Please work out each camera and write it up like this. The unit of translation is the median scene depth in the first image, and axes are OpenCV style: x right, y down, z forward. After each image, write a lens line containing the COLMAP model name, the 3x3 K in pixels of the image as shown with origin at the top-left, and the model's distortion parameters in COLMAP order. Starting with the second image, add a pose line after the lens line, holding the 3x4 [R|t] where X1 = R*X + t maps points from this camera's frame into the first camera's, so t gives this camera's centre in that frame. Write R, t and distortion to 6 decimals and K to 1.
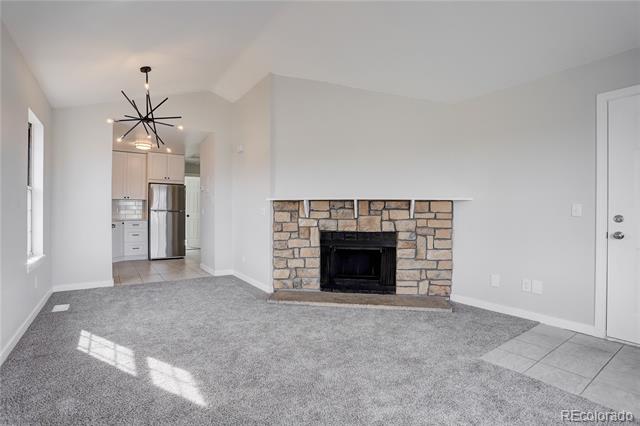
lens RADIAL K [[313.5, 0, 308.1], [0, 313.5, 211.4], [0, 0, 1]] dist [-0.033922, 0.007077]
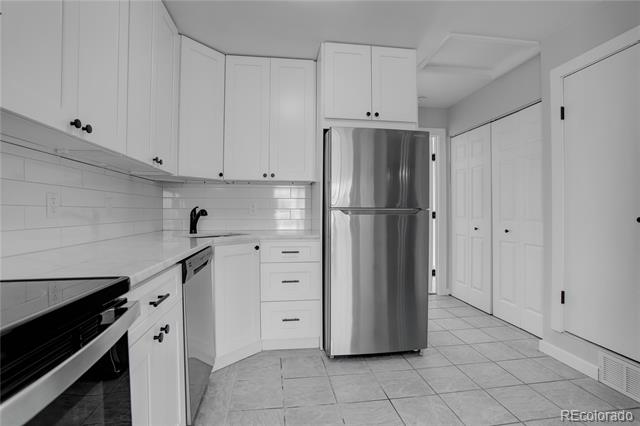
lens RADIAL K [[313.5, 0, 317.6], [0, 313.5, 212.8], [0, 0, 1]] dist [-0.033922, 0.007077]
pose [[0.902537, -0.002488, -0.430605, -0.665514], [0.004037, 0.999988, 0.002682, -0.000324], [0.430593, -0.004159, 0.902537, 1.229192]]
